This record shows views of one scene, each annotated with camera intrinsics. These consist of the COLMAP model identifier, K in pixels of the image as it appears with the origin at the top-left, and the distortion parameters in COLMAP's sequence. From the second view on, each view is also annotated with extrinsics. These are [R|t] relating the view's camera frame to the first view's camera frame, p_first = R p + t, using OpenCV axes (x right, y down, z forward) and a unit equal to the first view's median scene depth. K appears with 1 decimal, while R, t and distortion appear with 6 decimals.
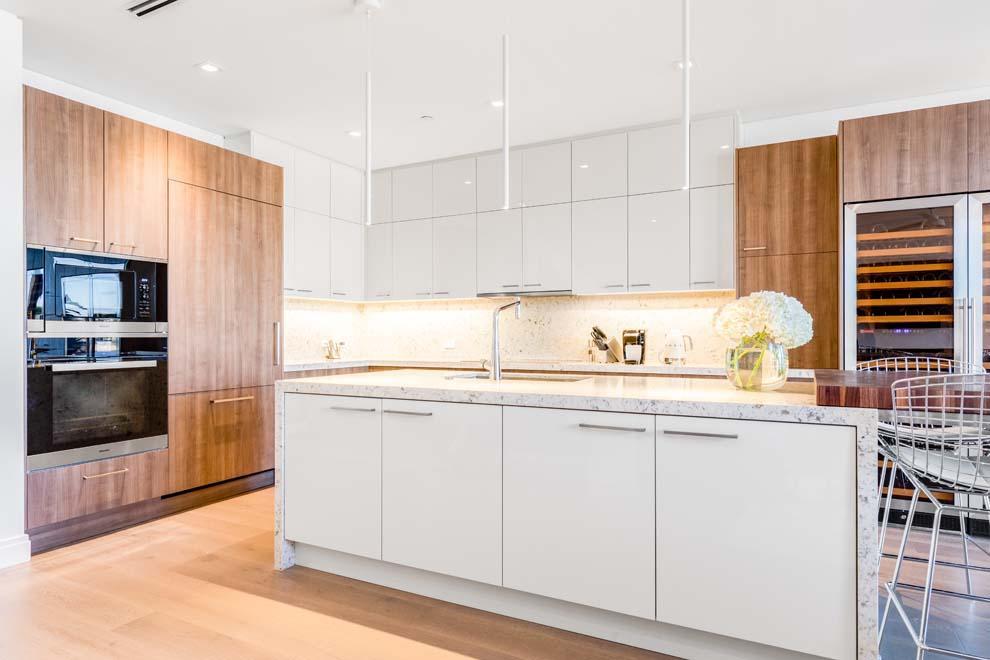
lens RADIAL K [[587.1, 0, 493.9], [0, 587.1, 333.3], [0, 0, 1]] dist [-0.008054, 0.000030]
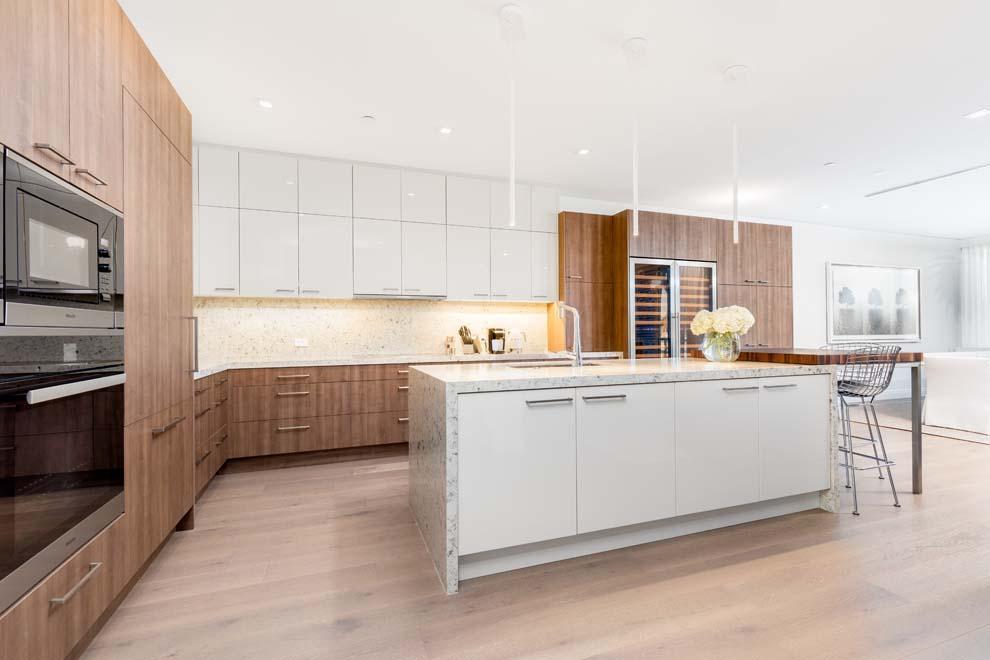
lens RADIAL K [[451.9, 0, 495.9], [0, 451.9, 326.6], [0, 0, 1]] dist [0.005599, 0.000193]
pose [[0.672345, 0.006867, 0.740206, -0.589692], [0.003872, 0.999911, -0.012794, 0.003387], [-0.740228, 0.011468, 0.672258, 0.338504]]
